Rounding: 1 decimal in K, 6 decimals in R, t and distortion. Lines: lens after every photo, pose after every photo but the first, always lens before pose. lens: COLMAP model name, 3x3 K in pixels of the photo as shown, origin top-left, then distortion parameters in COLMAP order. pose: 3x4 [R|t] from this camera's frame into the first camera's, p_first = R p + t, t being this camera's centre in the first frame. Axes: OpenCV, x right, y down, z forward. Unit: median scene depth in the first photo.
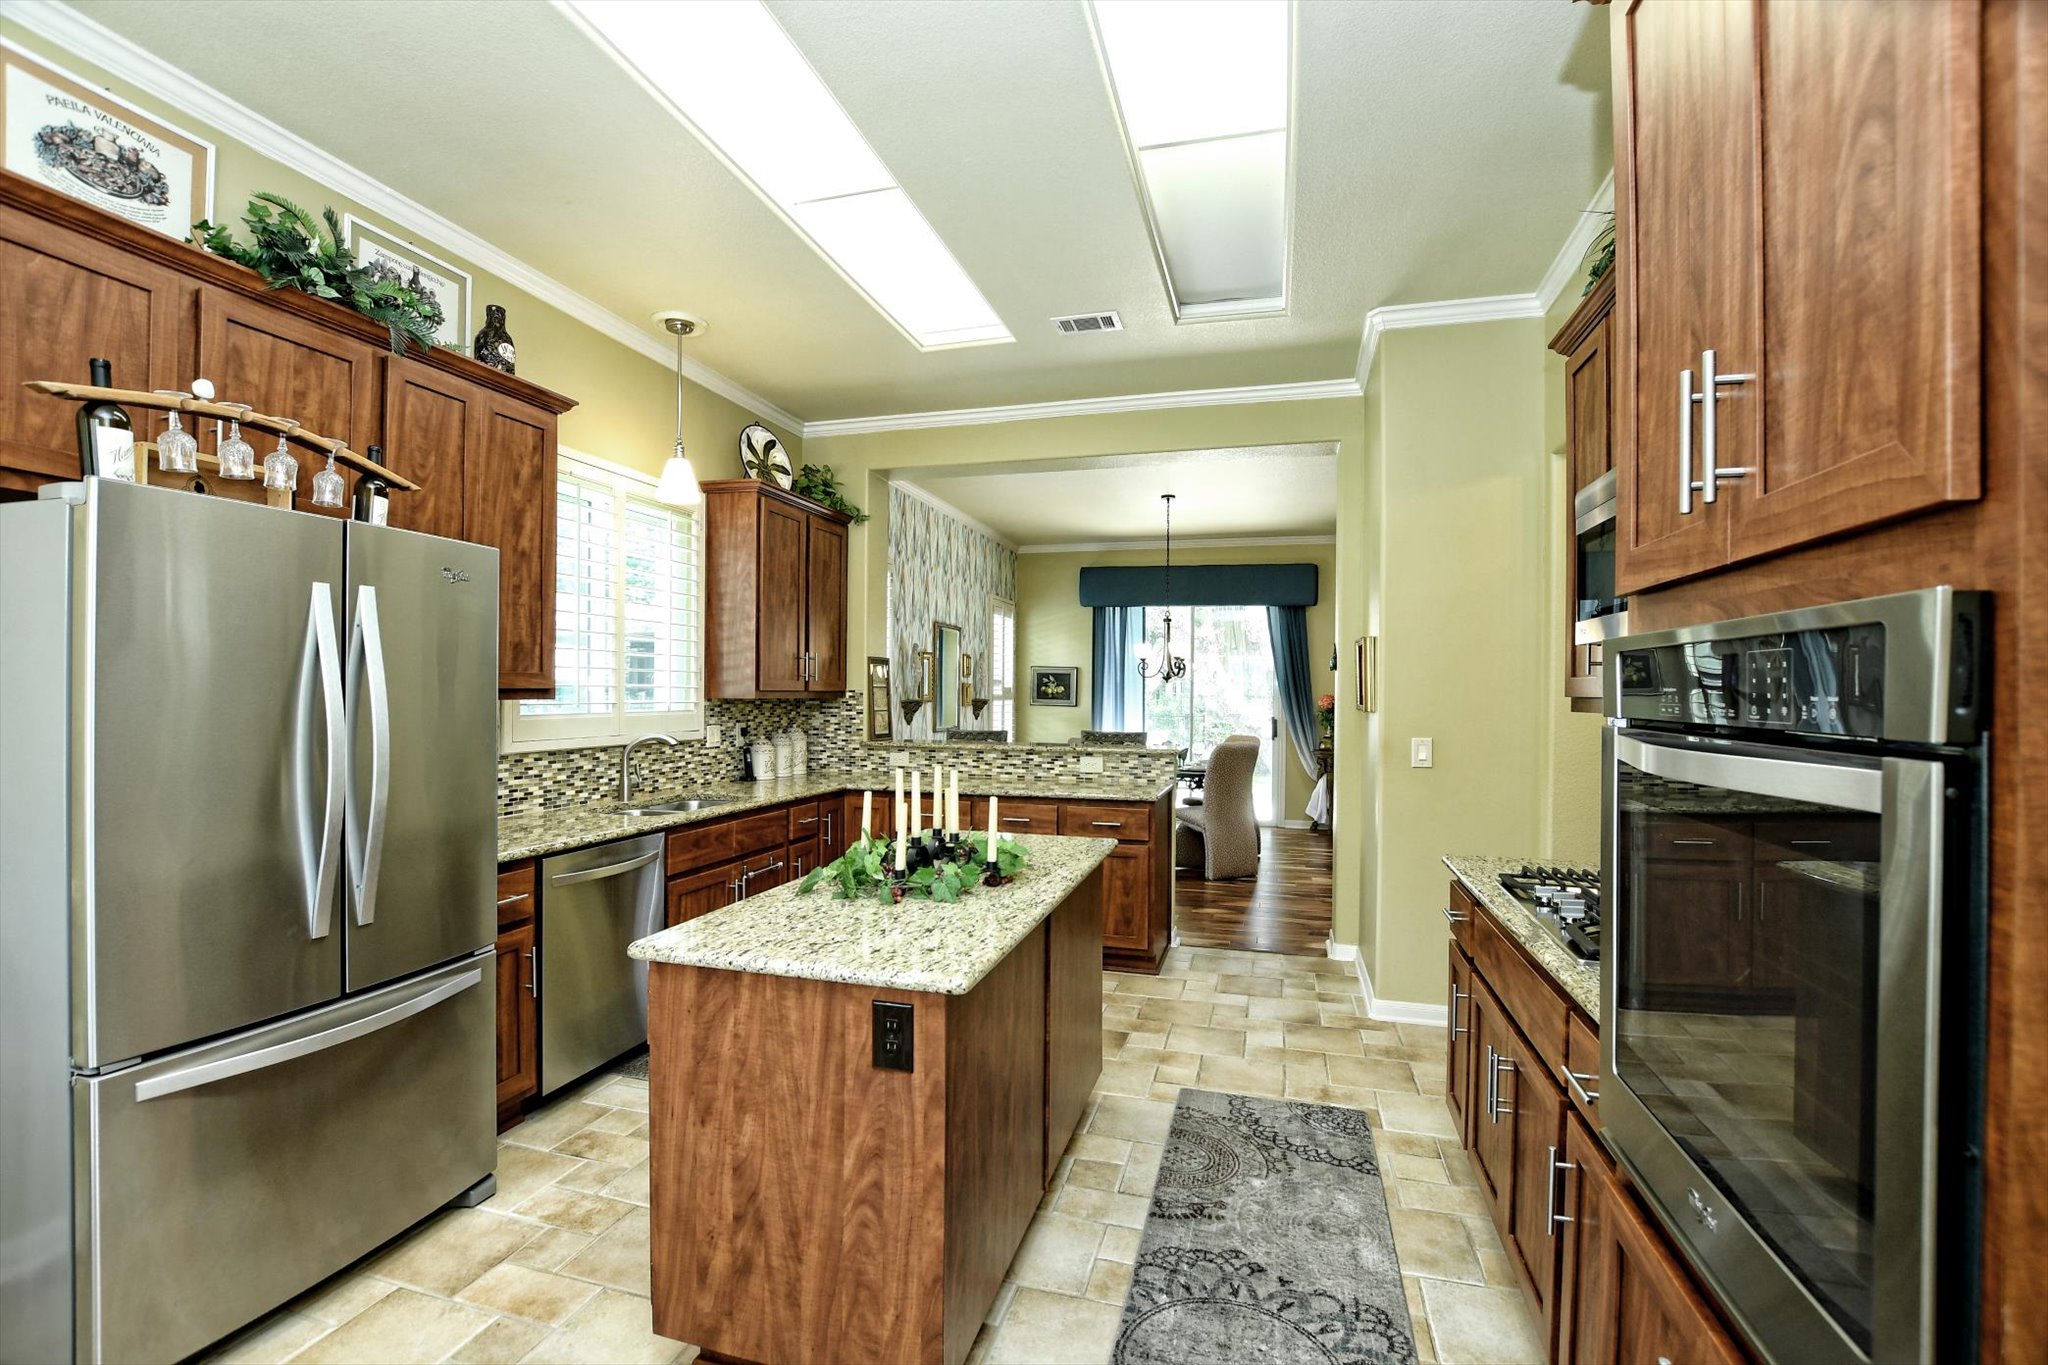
lens RADIAL K [[899.6, 0, 1008.7], [0, 899.6, 696.9], [0, 0, 1]] dist [-0.029548, 0.000677]
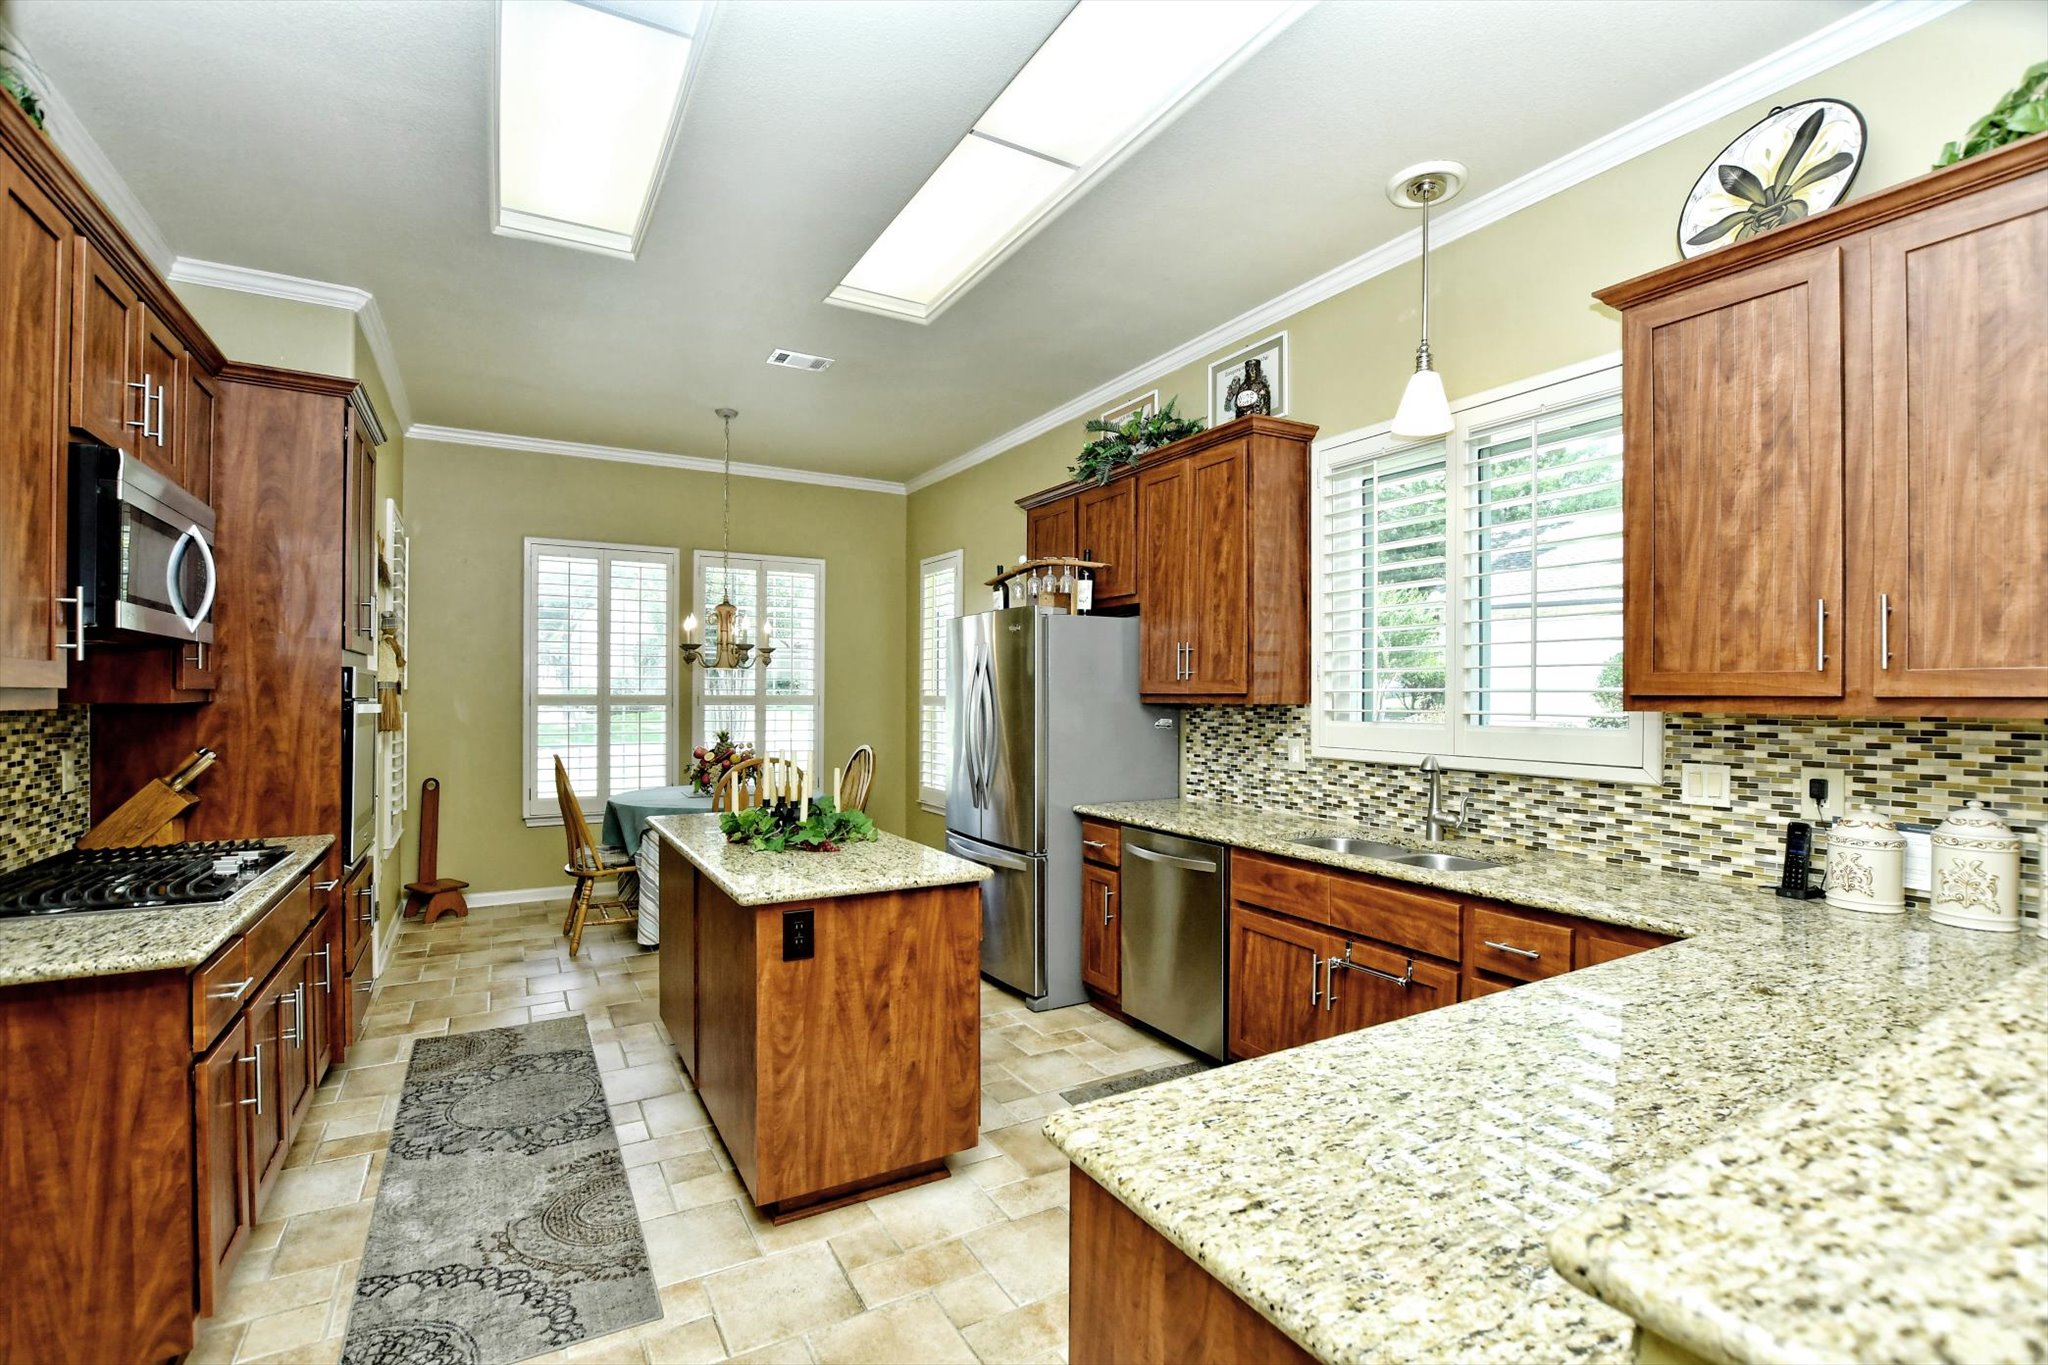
lens RADIAL K [[899.6, 0, 1008.7], [0, 899.6, 696.9], [0, 0, 1]] dist [-0.029548, 0.000677]
pose [[-0.691606, -0.010797, -0.722194, 0.408772], [-0.015891, 0.999874, 0.000269, -0.000796], [0.722100, 0.011662, -0.691691, 1.370488]]
